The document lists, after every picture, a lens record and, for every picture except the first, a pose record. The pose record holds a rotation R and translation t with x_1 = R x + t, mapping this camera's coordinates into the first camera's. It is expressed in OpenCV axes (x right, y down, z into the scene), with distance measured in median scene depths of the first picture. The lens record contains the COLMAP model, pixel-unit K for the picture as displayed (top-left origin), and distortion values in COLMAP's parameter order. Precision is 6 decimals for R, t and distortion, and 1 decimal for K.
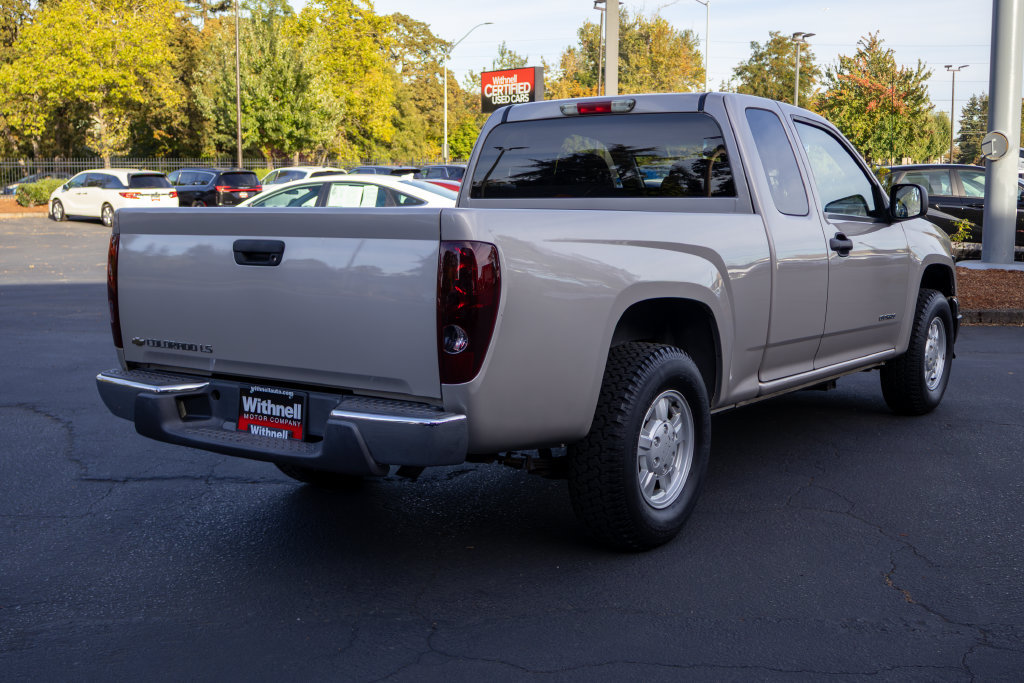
lens RADIAL K [[1172.5, 0, 512.0], [0, 1172.5, 341.5], [0, 0, 1]] dist [-0.042219, -0.010010]
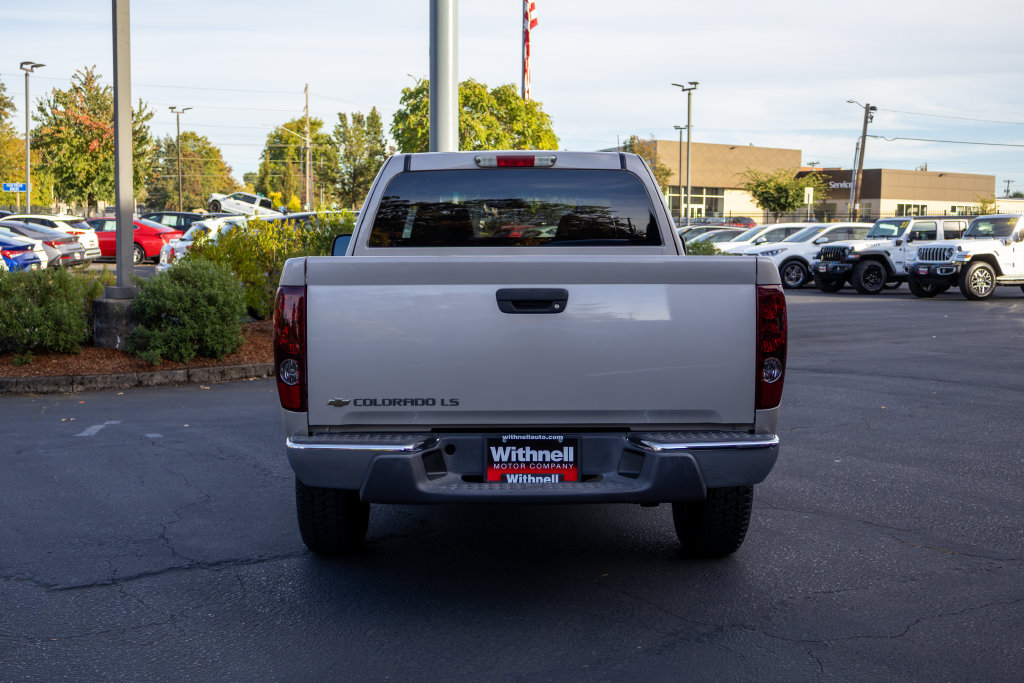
lens RADIAL K [[1265.8, 0, 512.0], [0, 1265.8, 341.5], [0, 0, 1]] dist [-0.026005, 0.011227]
pose [[0.808539, -0.042089, 0.586936, -0.837601], [0.068820, 0.997357, -0.023284, -0.015661], [-0.584405, 0.059219, 0.809299, 0.119860]]
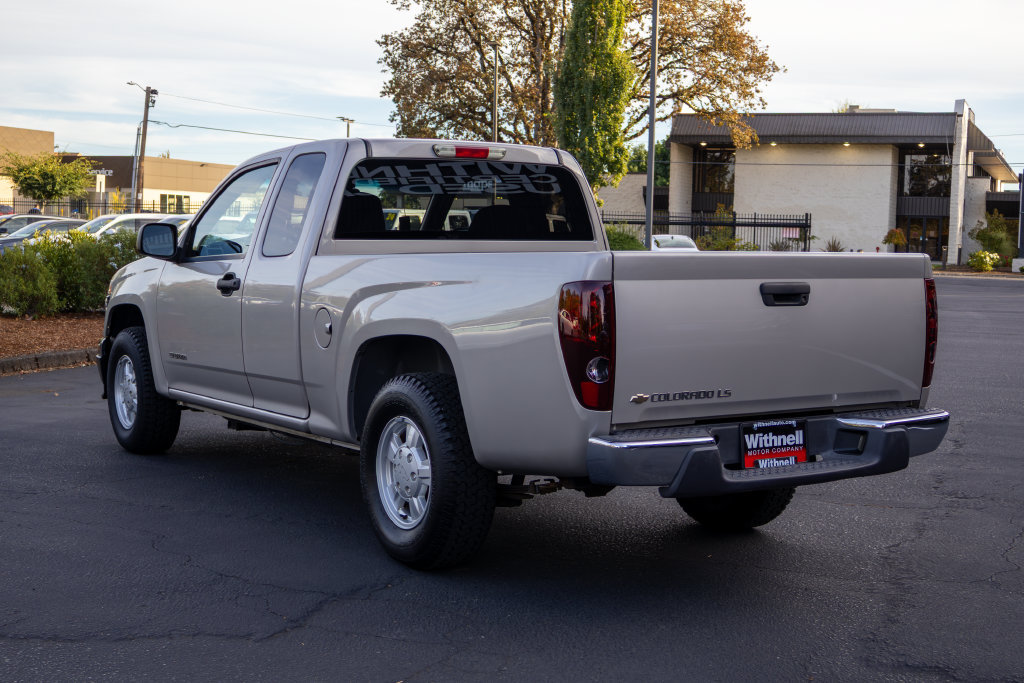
lens RADIAL K [[1370.8, 0, 512.0], [0, 1370.8, 341.5], [0, 0, 1]] dist [-0.087003, -0.020416]
pose [[0.377998, -0.059048, 0.923921, -1.413453], [0.097139, 0.994985, 0.023848, -0.083600], [-0.920696, 0.080734, 0.381838, 0.721945]]
